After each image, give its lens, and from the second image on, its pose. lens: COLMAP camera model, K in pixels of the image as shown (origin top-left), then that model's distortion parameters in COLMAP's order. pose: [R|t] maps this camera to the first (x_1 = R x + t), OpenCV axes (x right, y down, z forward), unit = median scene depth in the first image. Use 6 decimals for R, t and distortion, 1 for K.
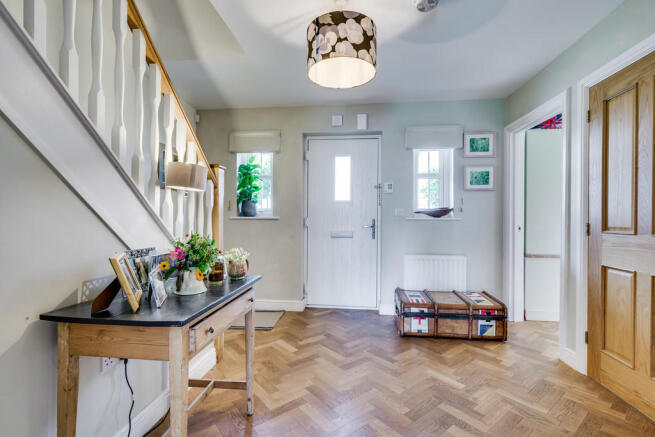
lens RADIAL K [[303.0, 0, 324.4], [0, 303.0, 219.2], [0, 0, 1]] dist [0.003429, 0.001474]
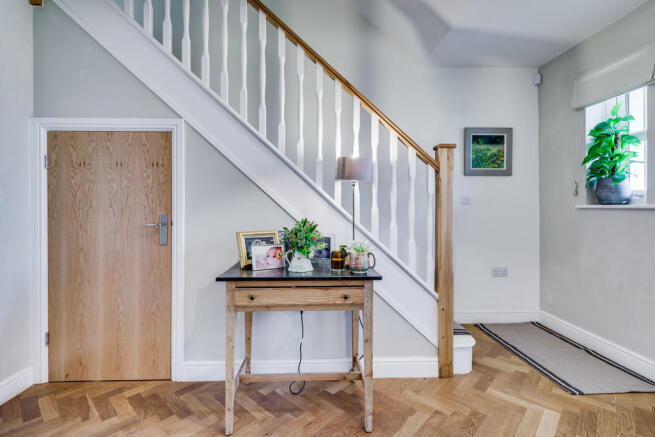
lens RADIAL K [[303.0, 0, 313.0], [0, 303.0, 205.9], [0, 0, 1]] dist [0.003429, 0.001474]
pose [[0.157718, -0.003193, -0.987479, 0.271159], [-0.000315, 0.999995, -0.003284, -0.003707], [0.987484, 0.000829, 0.157716, 0.317407]]
